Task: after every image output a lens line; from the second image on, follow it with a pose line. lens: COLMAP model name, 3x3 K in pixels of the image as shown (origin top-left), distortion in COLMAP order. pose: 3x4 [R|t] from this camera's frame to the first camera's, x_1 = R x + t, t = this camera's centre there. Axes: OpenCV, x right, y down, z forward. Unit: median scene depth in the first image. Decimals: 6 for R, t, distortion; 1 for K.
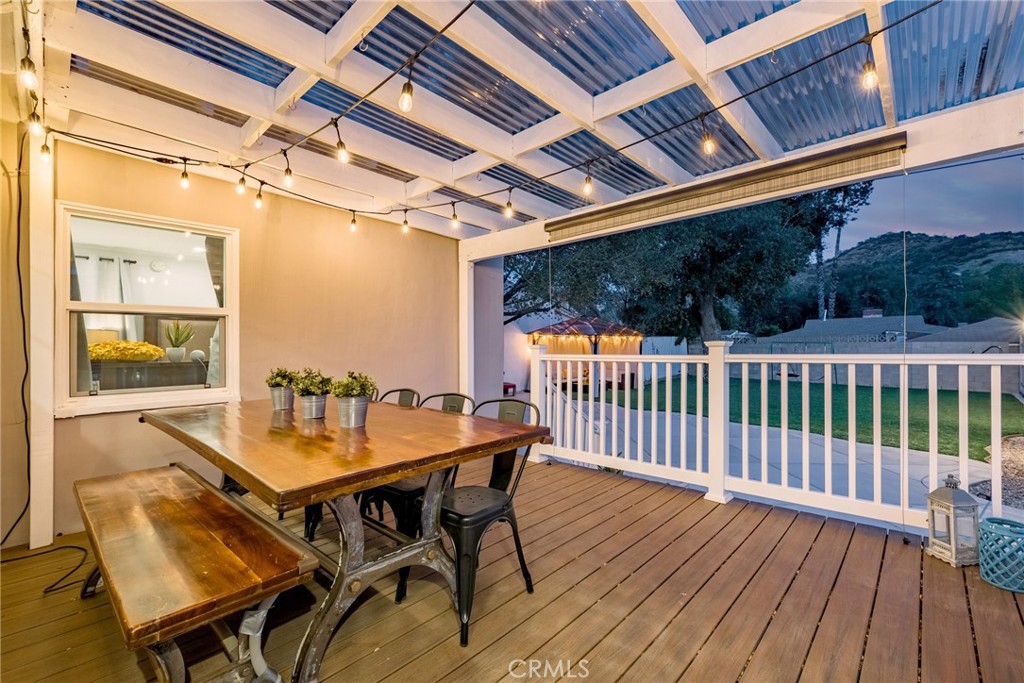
lens RADIAL K [[444.4, 0, 517.9], [0, 444.4, 335.6], [0, 0, 1]] dist [0.003083, 0.001009]
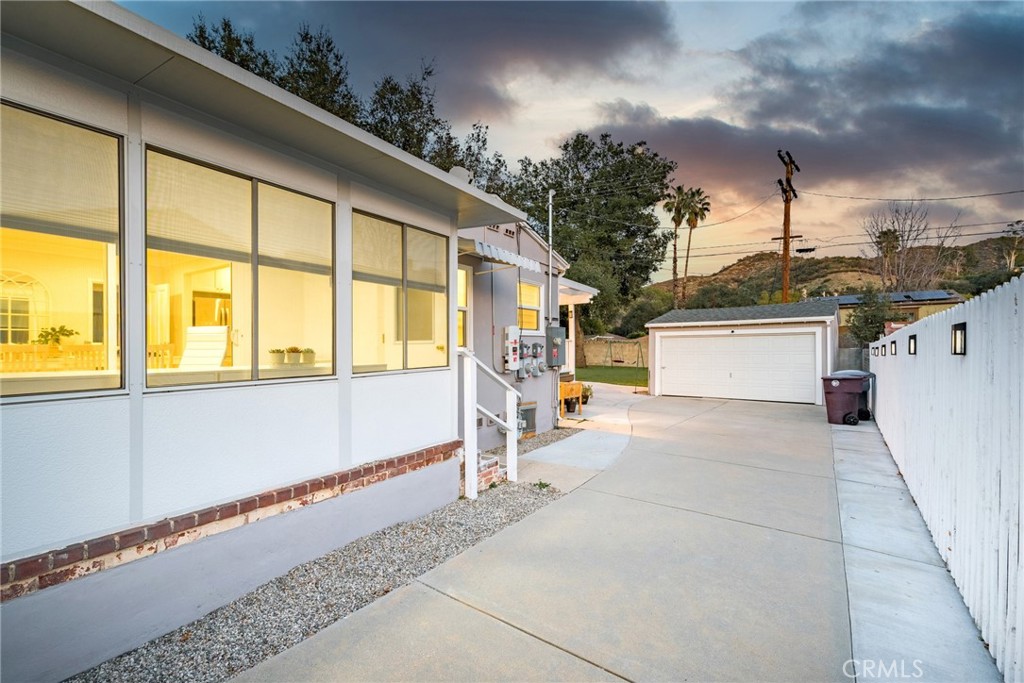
lens RADIAL K [[444.4, 0, 511.9], [0, 444.4, 345.6], [0, 0, 1]] dist [0.003083, 0.001009]
pose [[0.984996, -0.000324, 0.172578, -0.029770], [-0.001462, 0.999947, 0.010220, 0.004394], [-0.172572, -0.010319, 0.984943, -0.218160]]
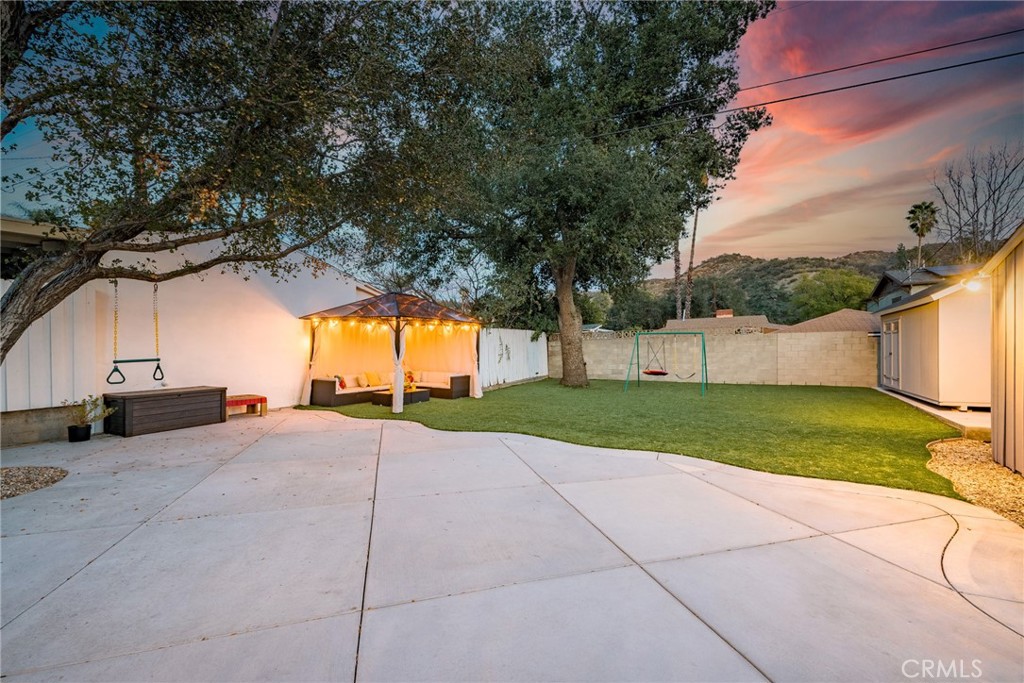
lens RADIAL K [[444.4, 0, 521.1], [0, 444.4, 347.2], [0, 0, 1]] dist [0.003083, 0.001009]
pose [[0.964427, -0.006659, 0.264266, 0.056182], [0.004738, 0.999958, 0.007906, 0.012295], [-0.264308, -0.006372, 0.964417, 0.102656]]
